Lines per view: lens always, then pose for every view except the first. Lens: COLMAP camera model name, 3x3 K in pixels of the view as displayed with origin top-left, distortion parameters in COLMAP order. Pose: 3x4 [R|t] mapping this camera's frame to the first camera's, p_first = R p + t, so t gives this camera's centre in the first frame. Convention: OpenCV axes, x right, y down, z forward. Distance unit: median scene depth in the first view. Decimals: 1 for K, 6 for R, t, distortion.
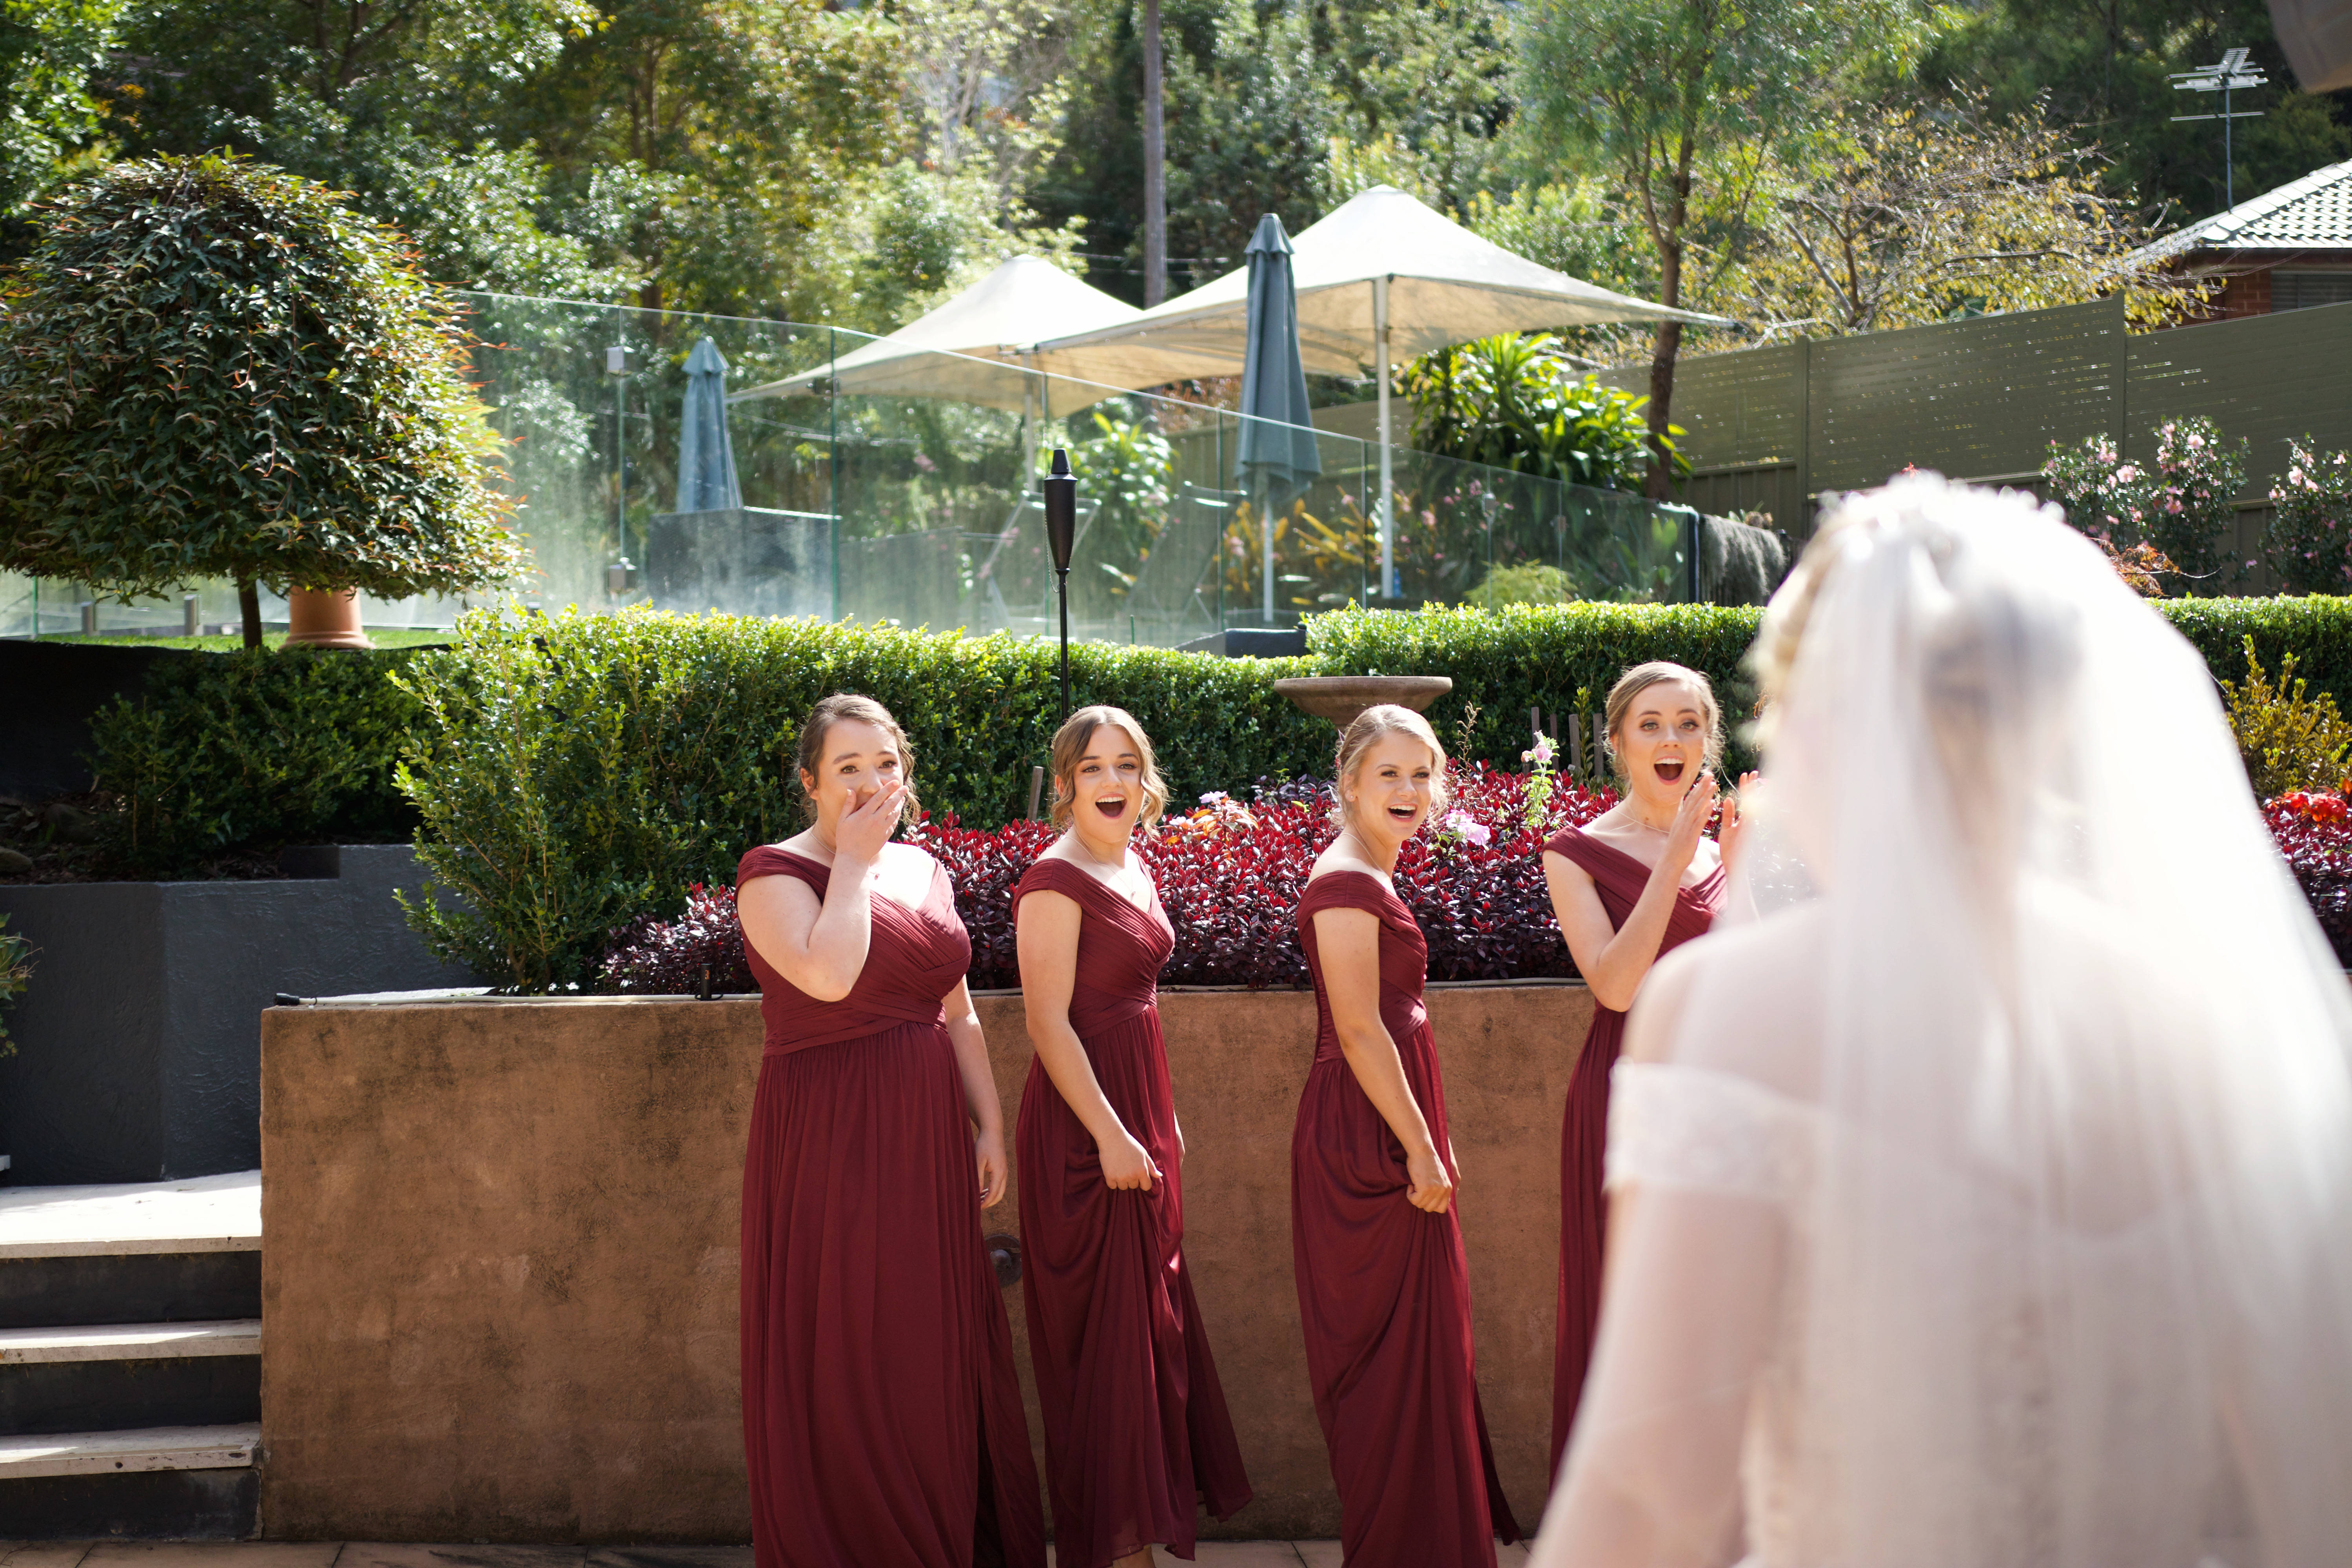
lens RADIAL K [[3521.4, 0, 1176.0], [0, 3521.4, 784.0], [0, 0, 1]] dist [0.084003, 0.103386]
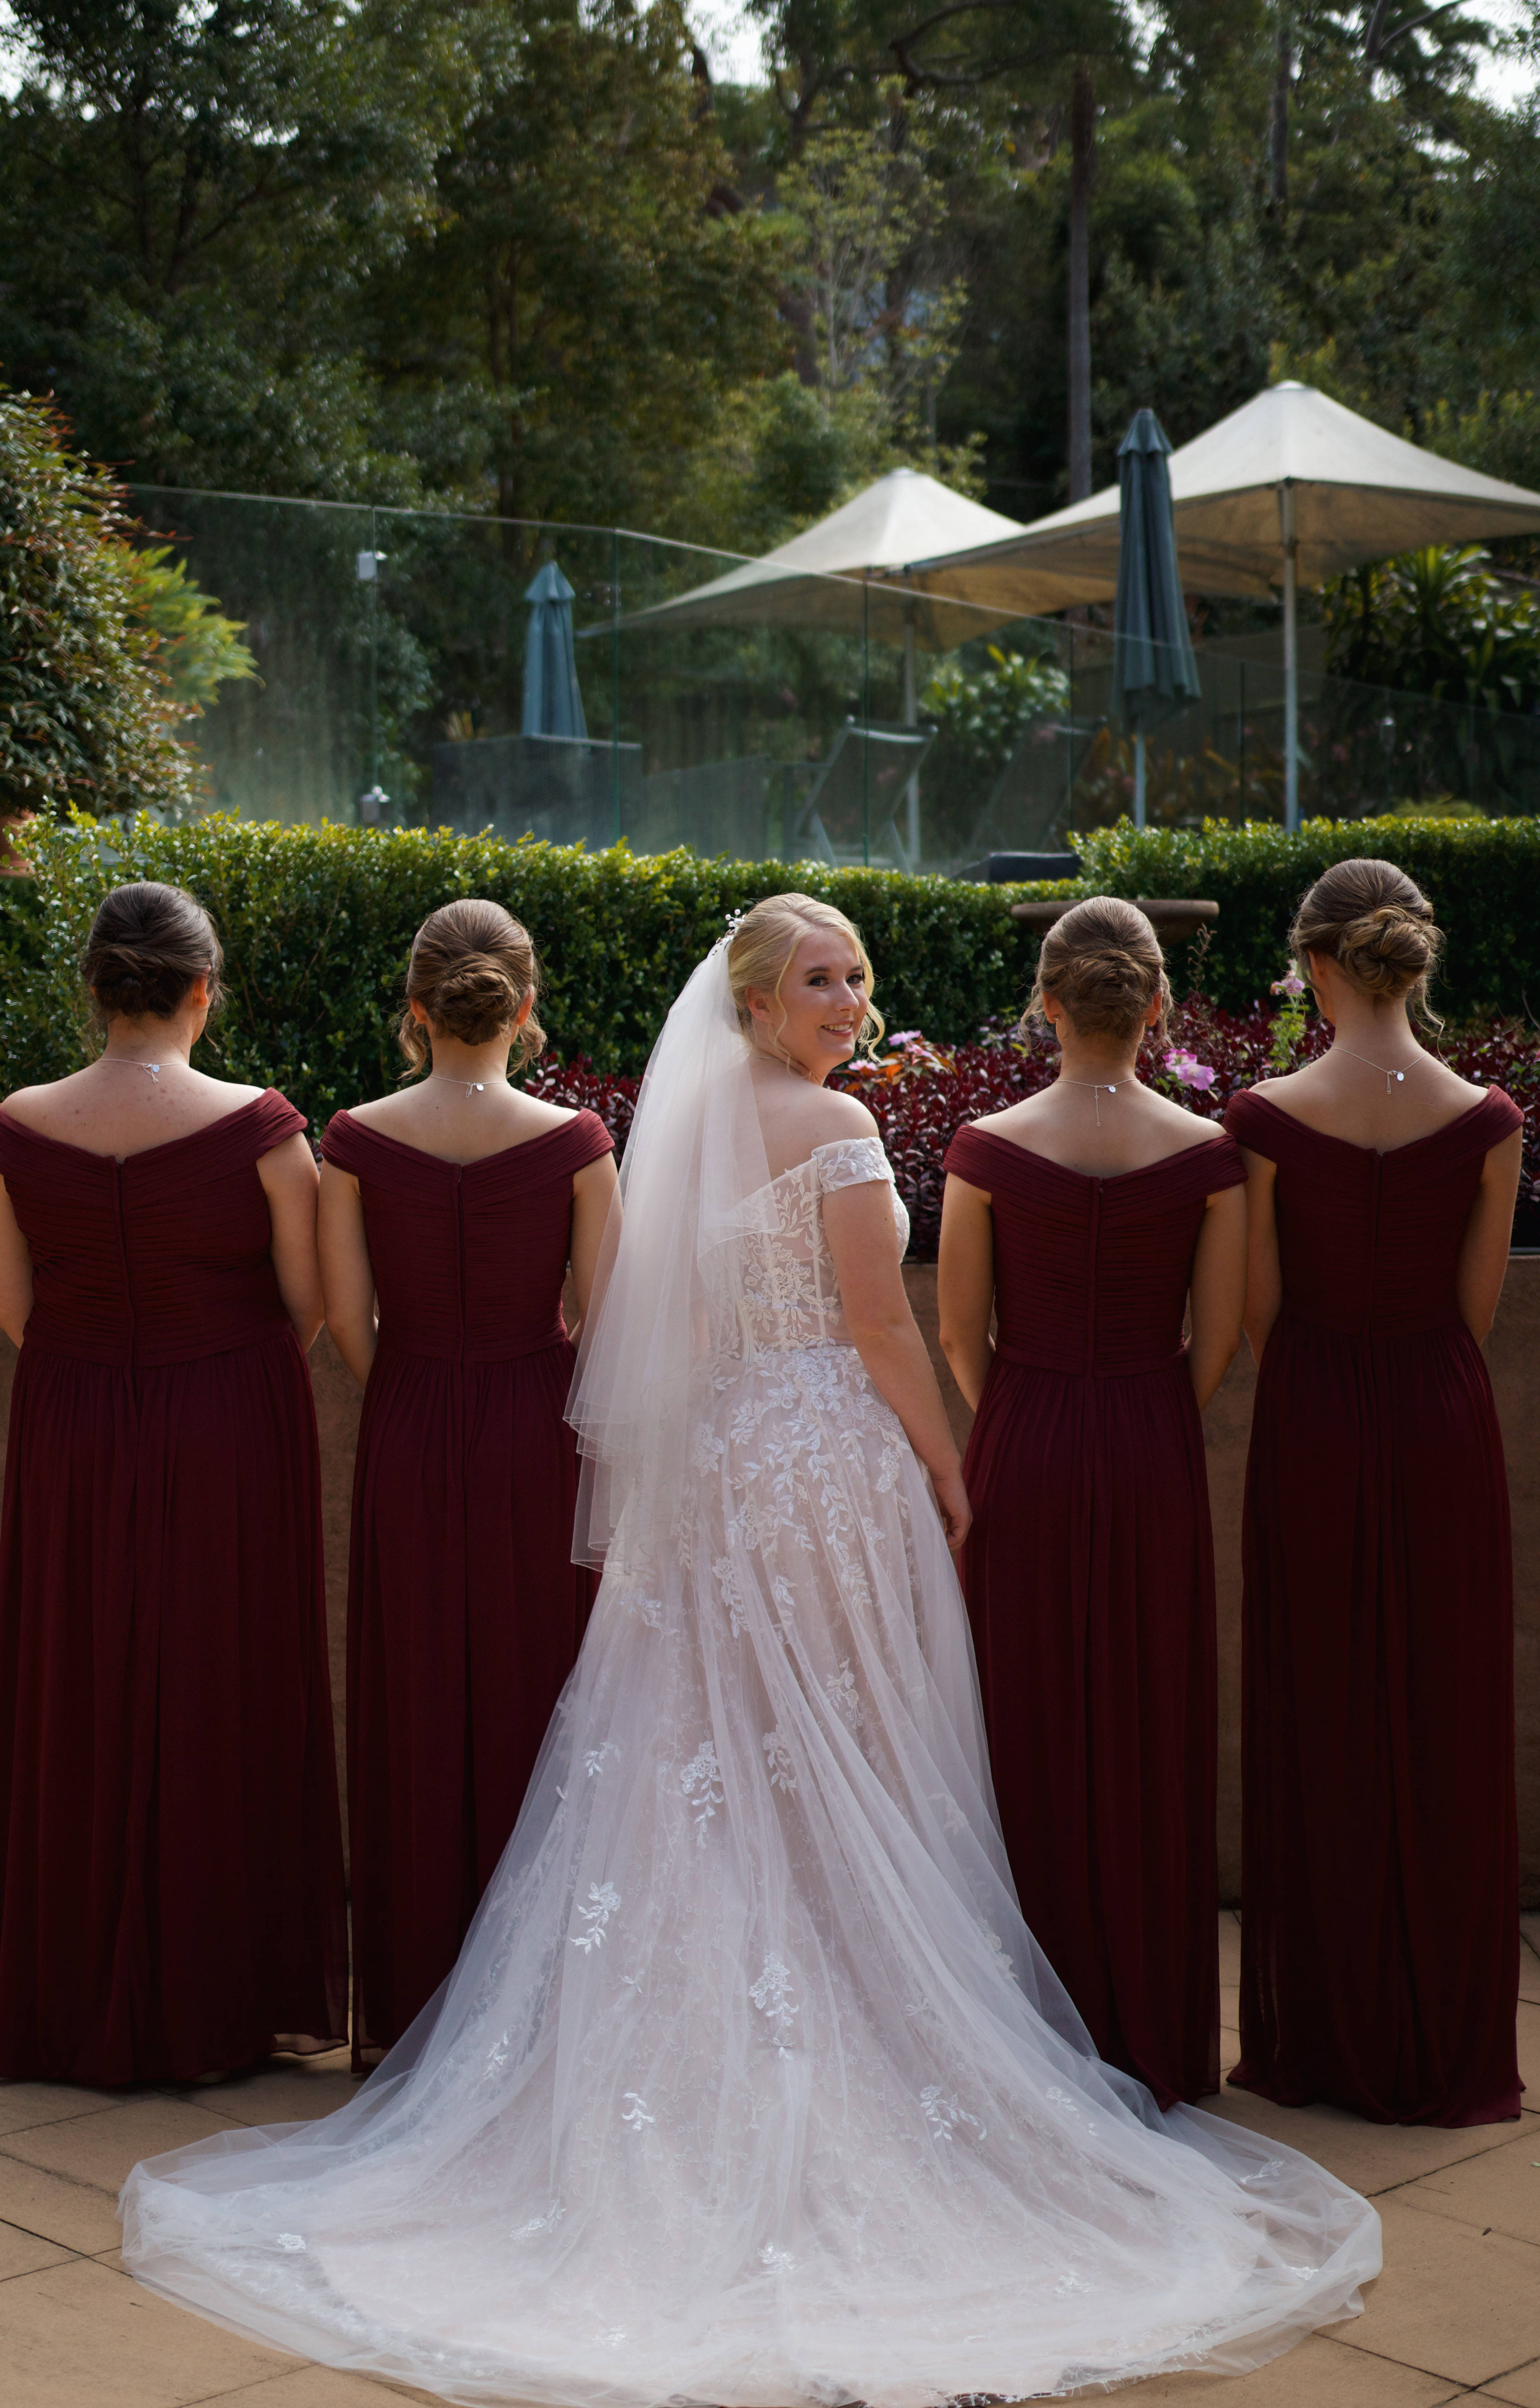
lens RADIAL K [[3705.0, 0, 820.5], [0, 3705.0, 1204.0], [0, 0, 1]] dist [0.081122, 0.040565]
pose [[0.996284, 0.002859, -0.086078, 0.038847], [0.000558, 0.999214, 0.039647, 0.004846], [0.086124, -0.039548, 0.995499, 0.058772]]
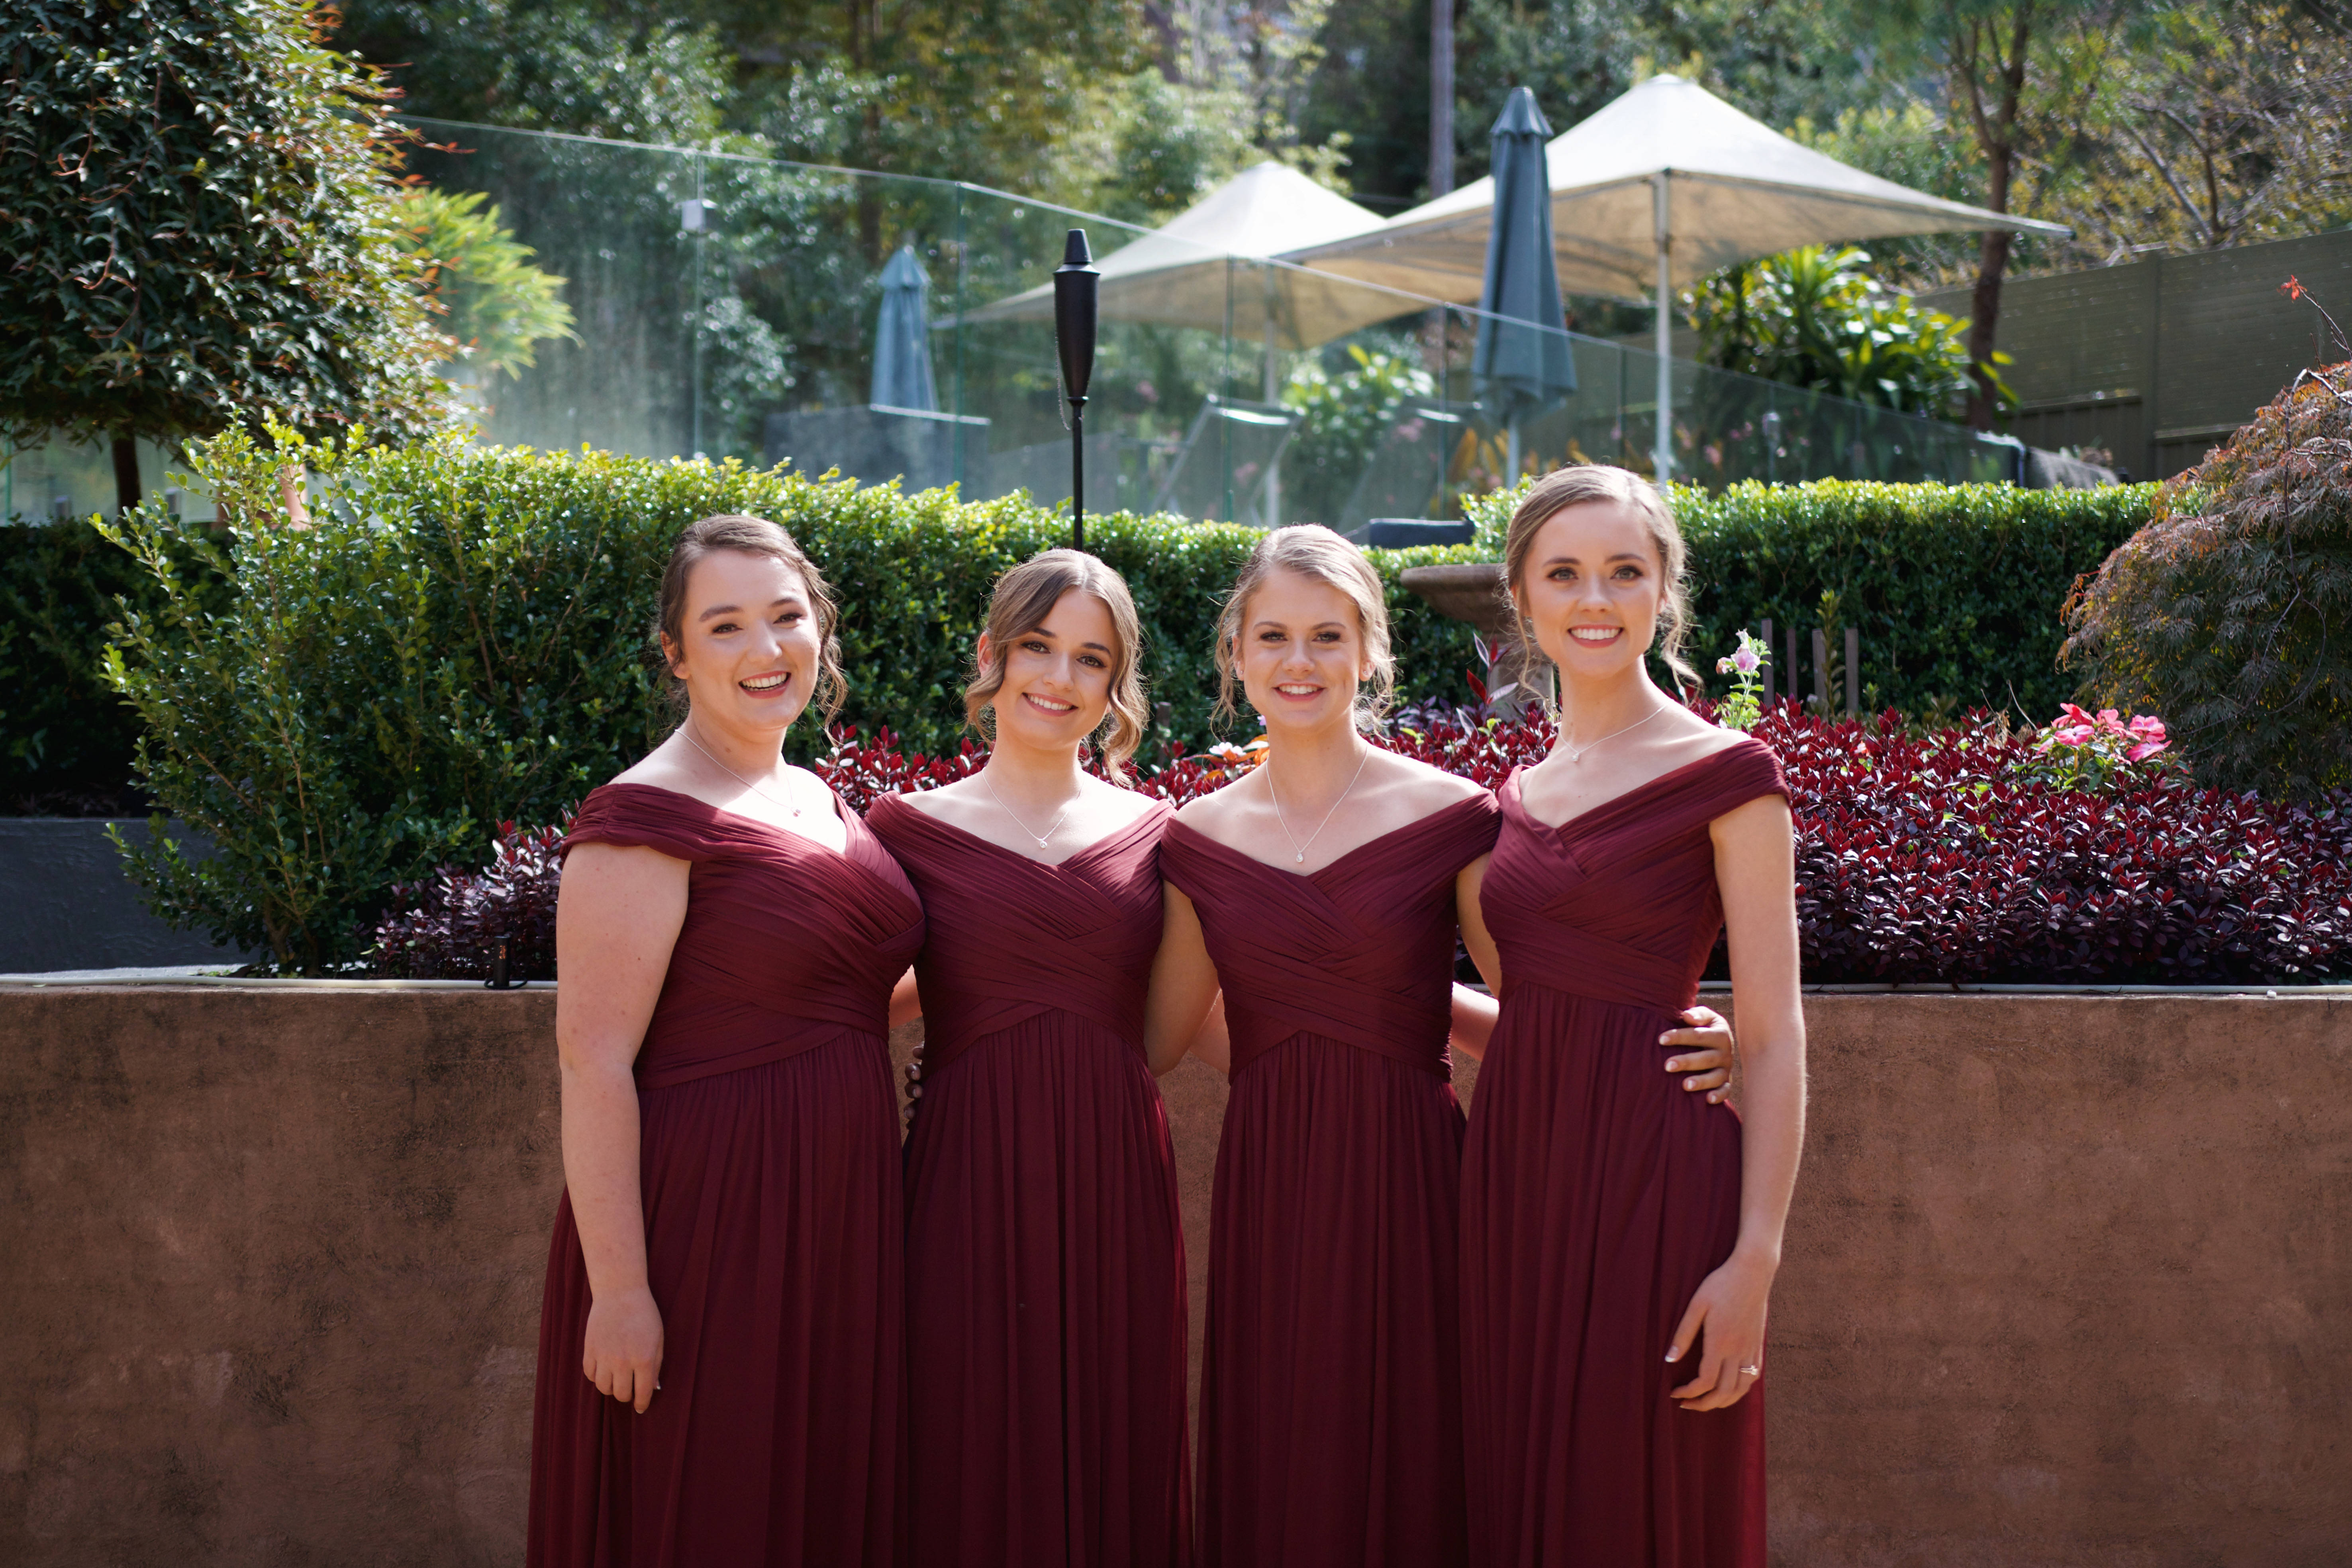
lens RADIAL K [[3613.0, 0, 1176.0], [0, 3613.0, 784.0], [0, 0, 1]] dist [0.084088, 0.145487]
pose [[0.996227, 0.016155, -0.085270, 0.030230], [-0.015771, 0.999862, 0.005177, 0.007901], [0.085342, -0.003812, 0.996344, 0.155847]]
